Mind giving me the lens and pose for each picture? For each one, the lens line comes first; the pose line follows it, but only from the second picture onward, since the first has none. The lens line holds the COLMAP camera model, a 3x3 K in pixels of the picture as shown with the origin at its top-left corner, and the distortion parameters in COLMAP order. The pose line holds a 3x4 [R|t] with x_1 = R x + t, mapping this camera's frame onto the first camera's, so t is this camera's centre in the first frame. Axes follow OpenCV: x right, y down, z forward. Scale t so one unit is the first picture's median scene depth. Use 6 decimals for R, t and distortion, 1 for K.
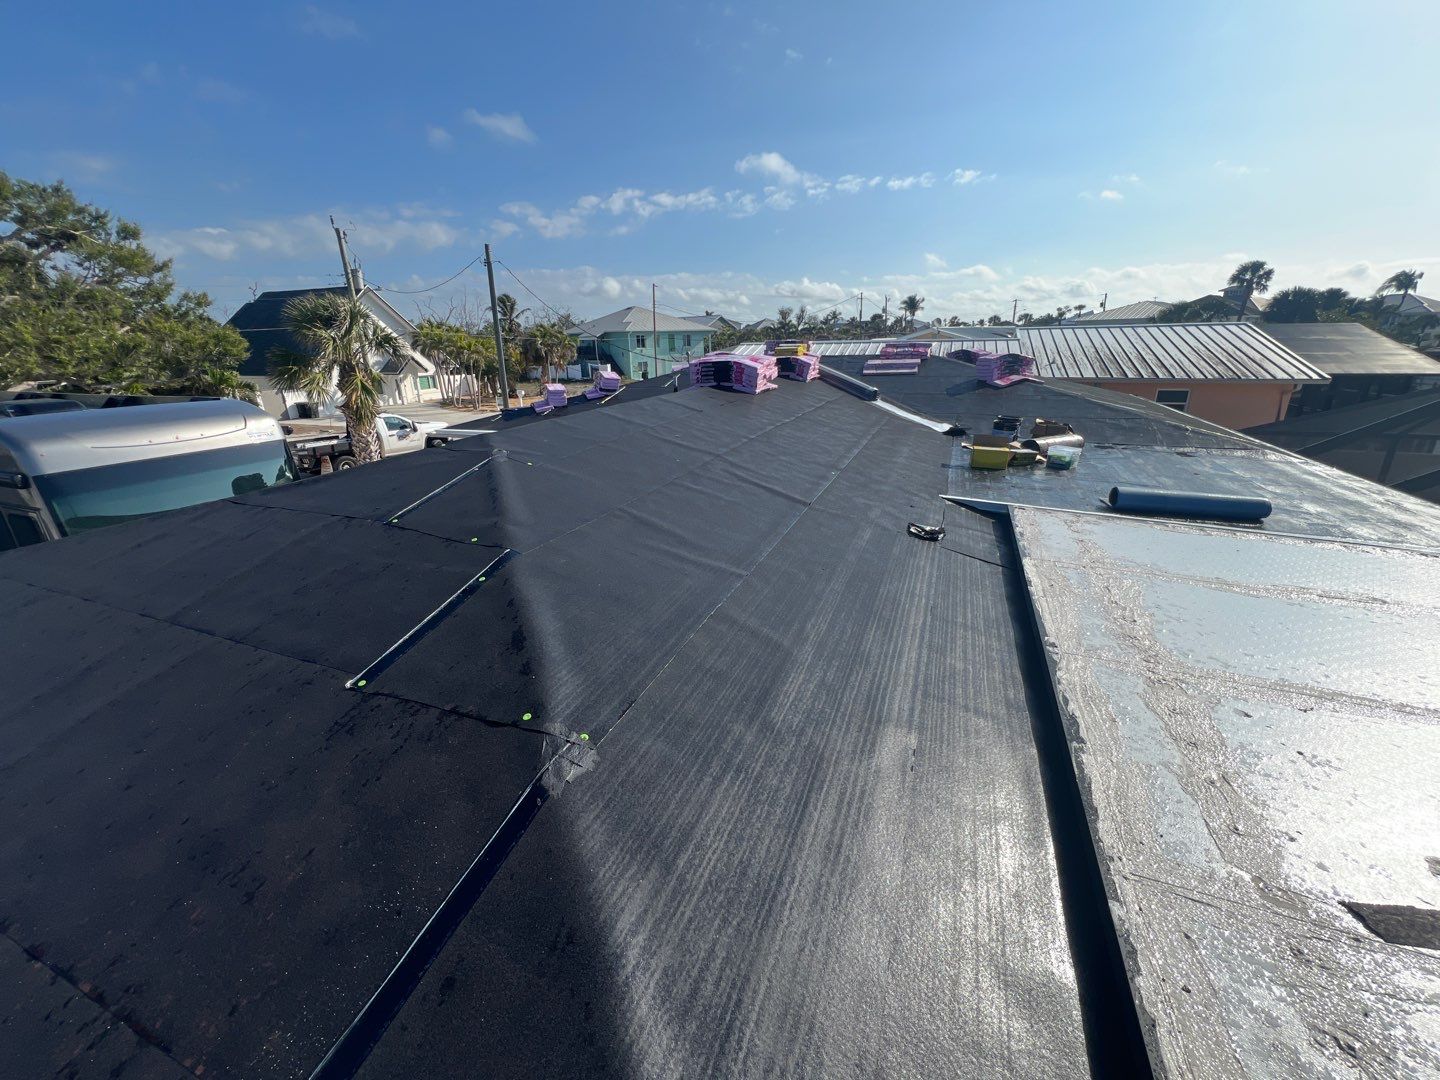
lens RADIAL K [[573.5, 0, 720.6], [0, 573.5, 540.5], [0, 0, 1]] dist [-0.001569, 0.000518]
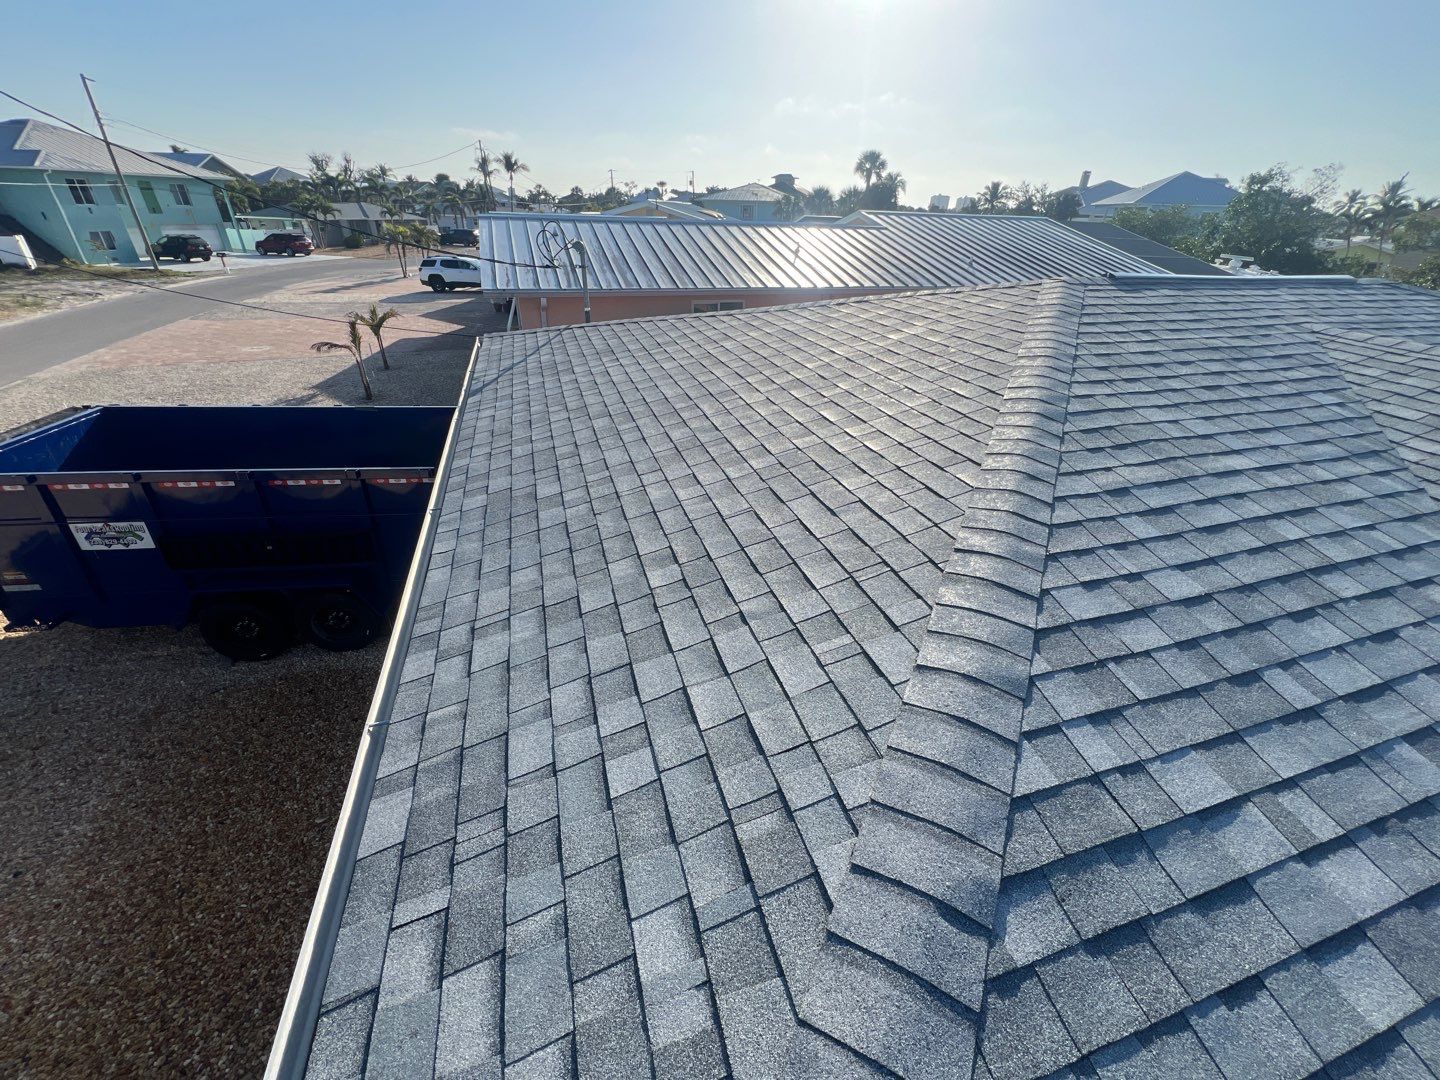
lens RADIAL K [[573.5, 0, 720.4], [0, 573.5, 539.7], [0, 0, 1]] dist [-0.001569, 0.000518]
pose [[0.774848, -0.275177, 0.569112, -0.113921], [0.165824, 0.957235, 0.237074, -0.091241], [-0.610011, -0.089324, 0.787342, 0.264775]]
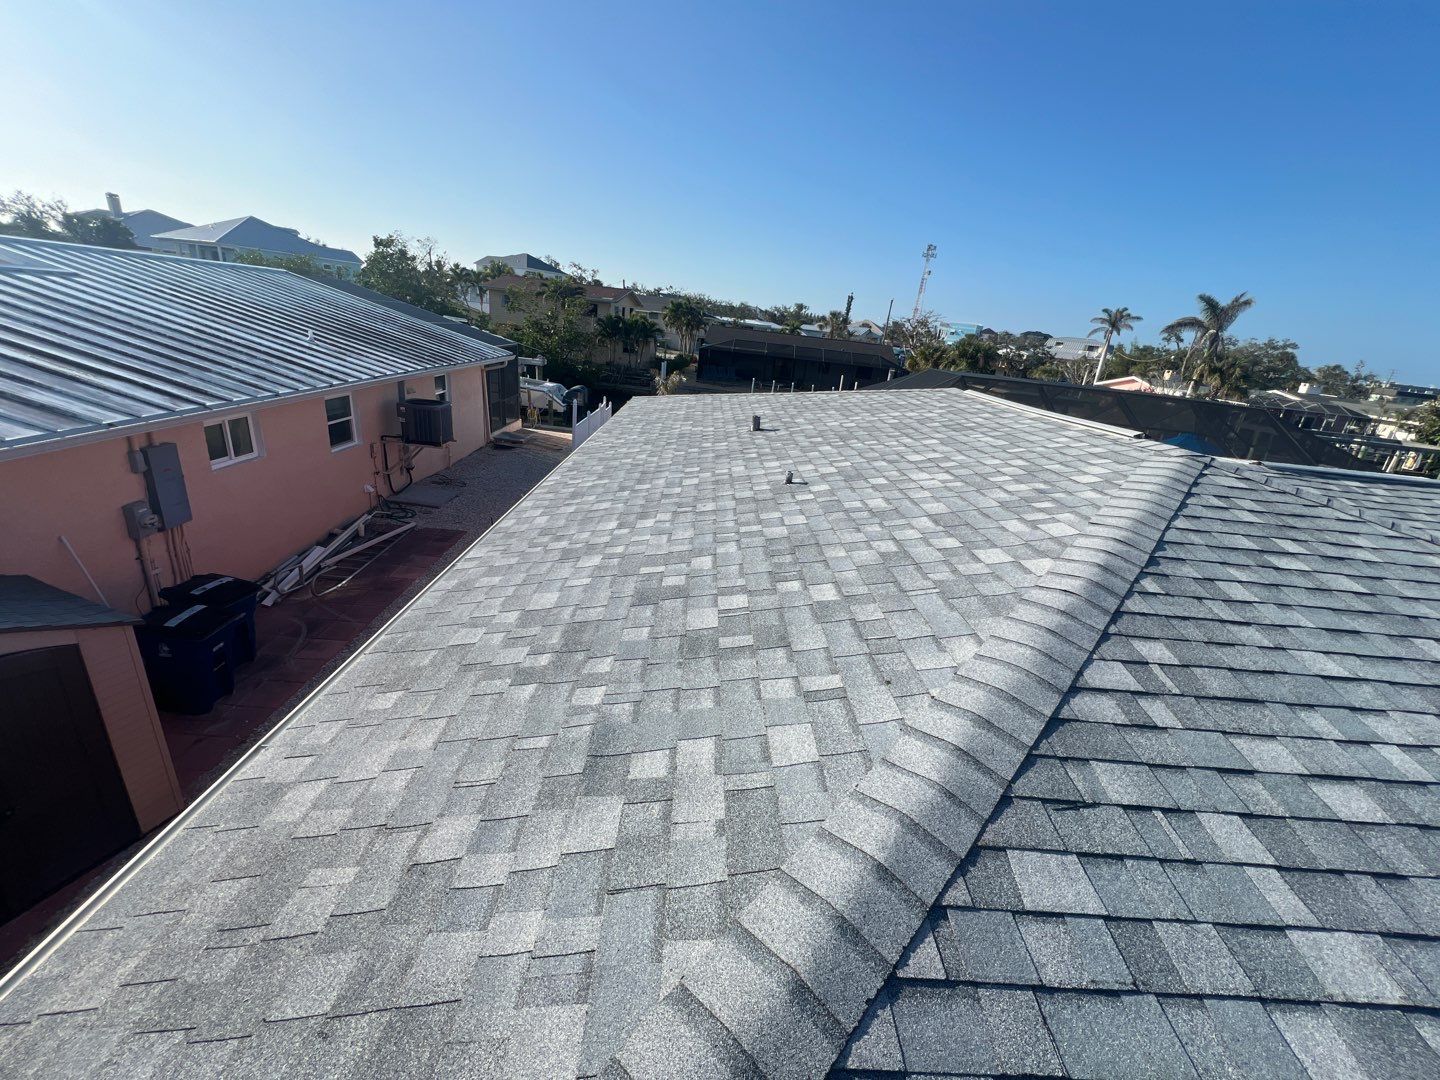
lens RADIAL K [[573.5, 0, 723.1], [0, 573.5, 541.8], [0, 0, 1]] dist [-0.001569, 0.000518]
pose [[-0.391098, -0.347494, 0.852227, -0.040901], [0.210326, 0.867732, 0.450337, -0.147052], [-0.895994, 0.355372, -0.266282, 0.412831]]
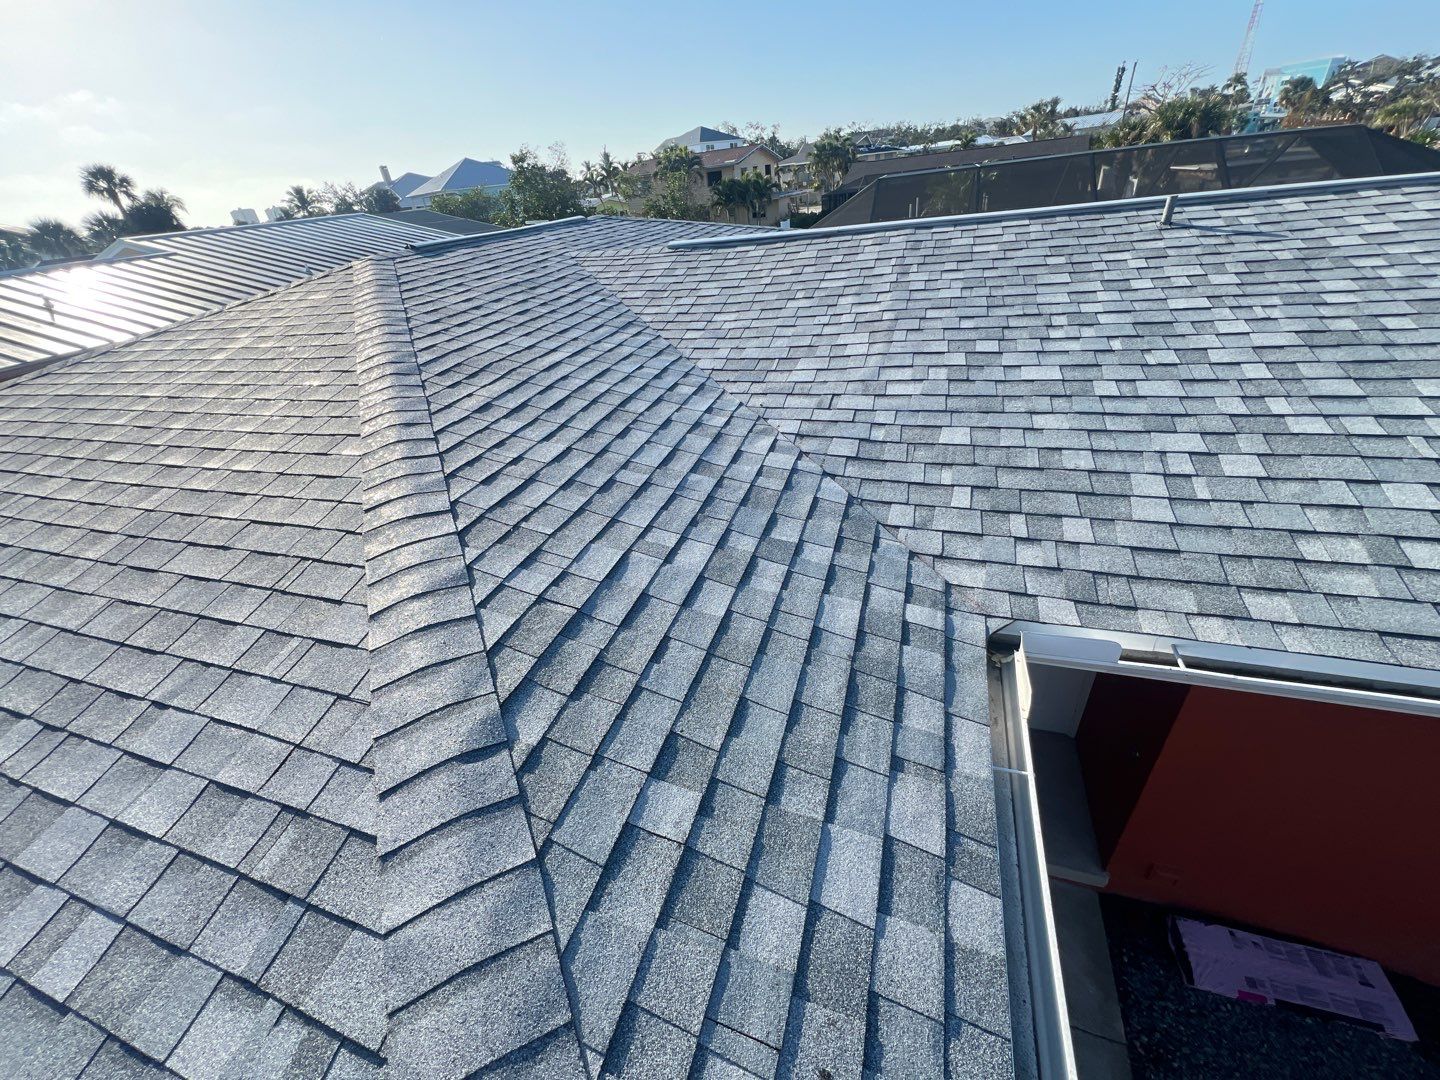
lens RADIAL K [[573.5, 0, 720.4], [0, 573.5, 538.3], [0, 0, 1]] dist [-0.001569, 0.000518]
pose [[-0.054600, -0.507590, 0.859867, -0.116917], [0.428054, 0.766109, 0.479424, -0.084166], [-0.902102, 0.394246, 0.175446, 0.254715]]
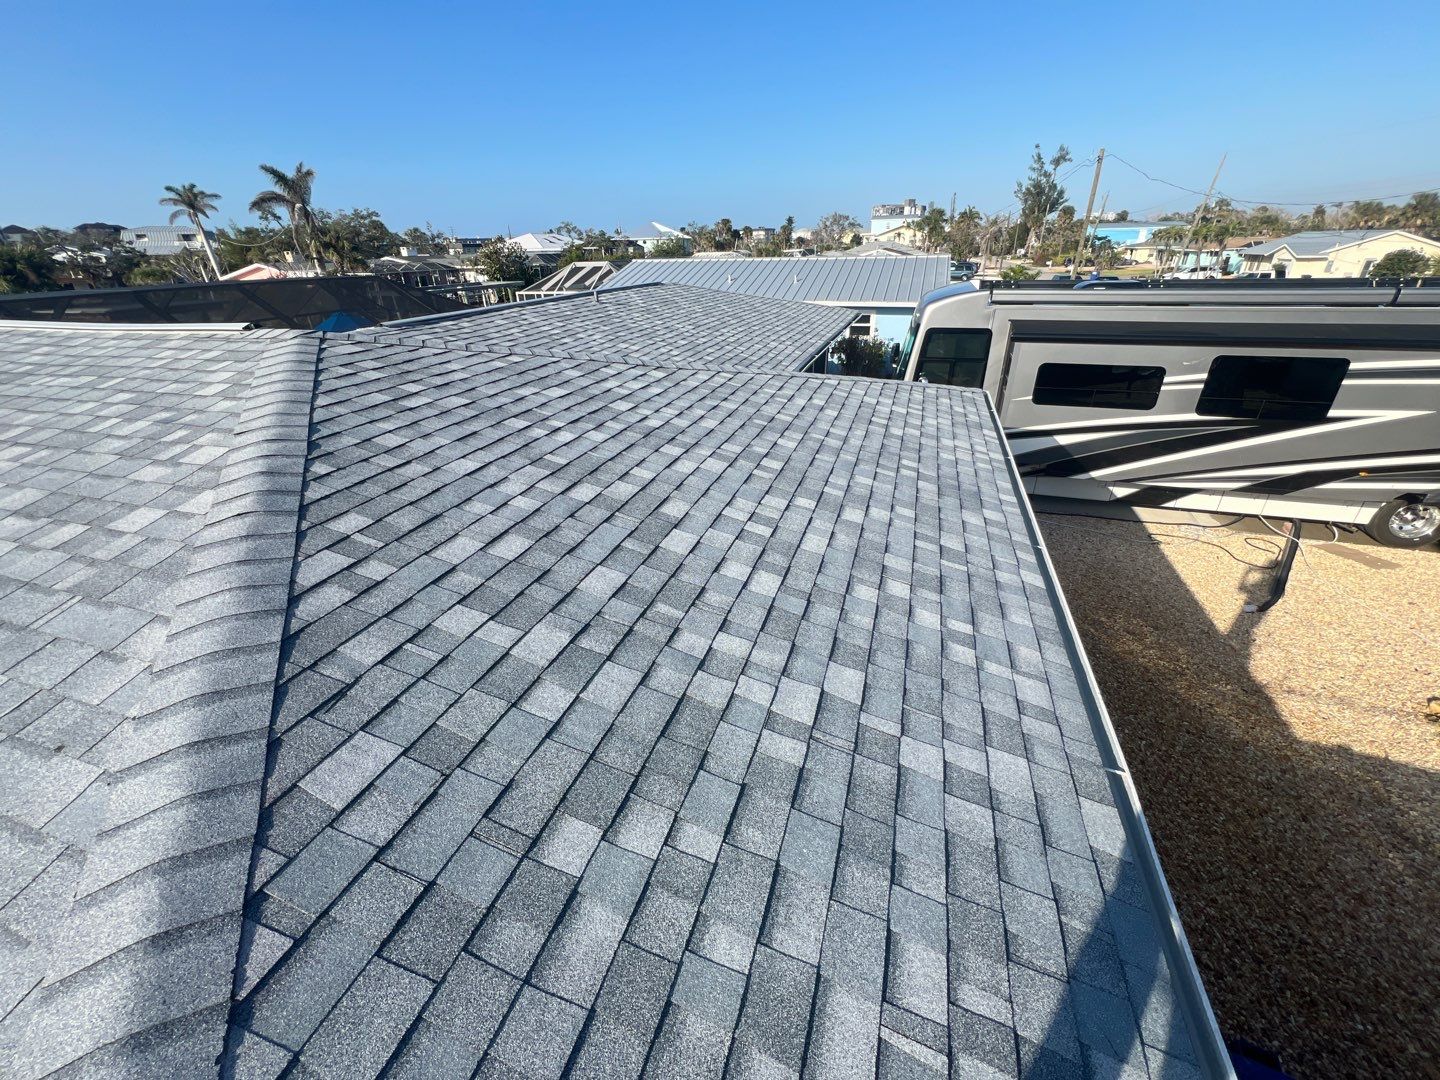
lens RADIAL K [[573.5, 0, 717.7], [0, 573.5, 539.8], [0, 0, 1]] dist [-0.001569, 0.000518]
pose [[-0.997162, 0.066348, -0.035581, -0.048851], [0.019824, 0.687315, 0.726089, -0.145210], [0.072630, 0.723323, -0.686680, 0.409239]]
